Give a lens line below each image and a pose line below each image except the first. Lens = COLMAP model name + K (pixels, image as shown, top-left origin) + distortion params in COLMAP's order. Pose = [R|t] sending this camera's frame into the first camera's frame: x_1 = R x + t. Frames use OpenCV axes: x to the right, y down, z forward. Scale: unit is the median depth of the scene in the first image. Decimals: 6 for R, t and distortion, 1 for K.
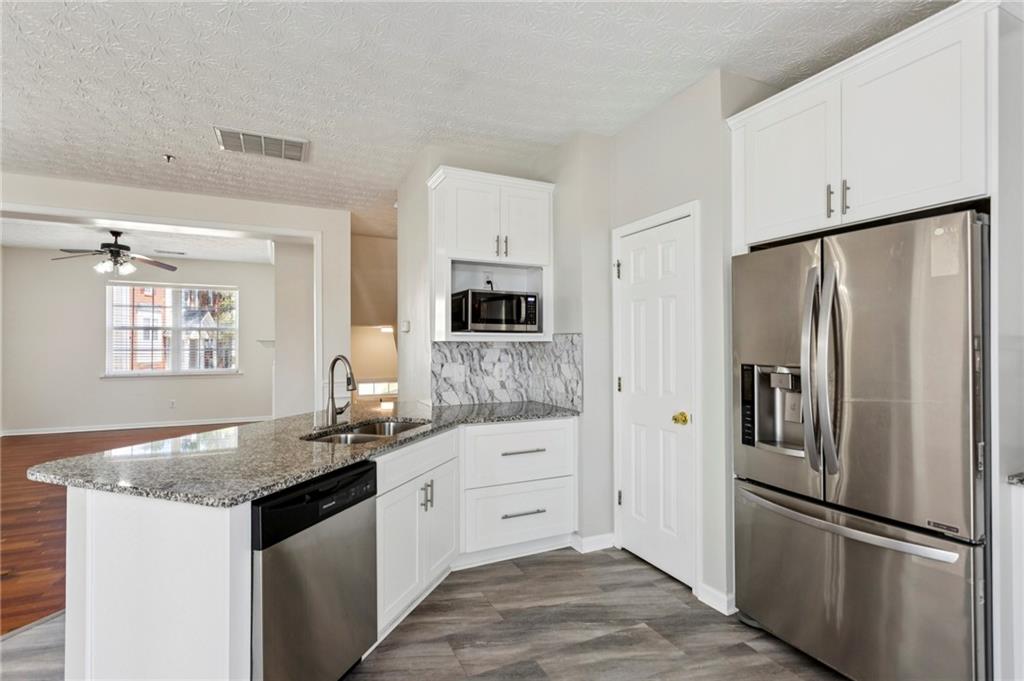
lens RADIAL K [[492.8, 0, 507.0], [0, 492.8, 341.0], [0, 0, 1]] dist [0.006055, 0.000302]
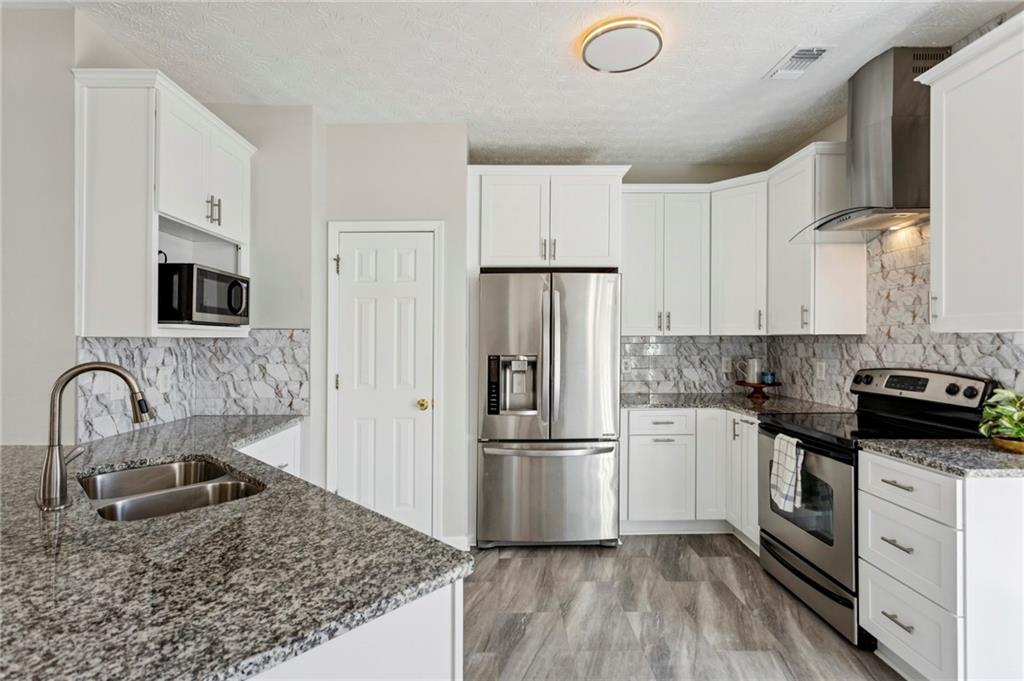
lens RADIAL K [[492.8, 0, 505.2], [0, 492.8, 338.0], [0, 0, 1]] dist [0.006055, 0.000302]
pose [[0.416027, 0.002125, 0.909350, -0.505904], [-0.004310, 0.999991, -0.000365, -0.000090], [-0.909342, -0.003768, 0.416033, 0.279723]]
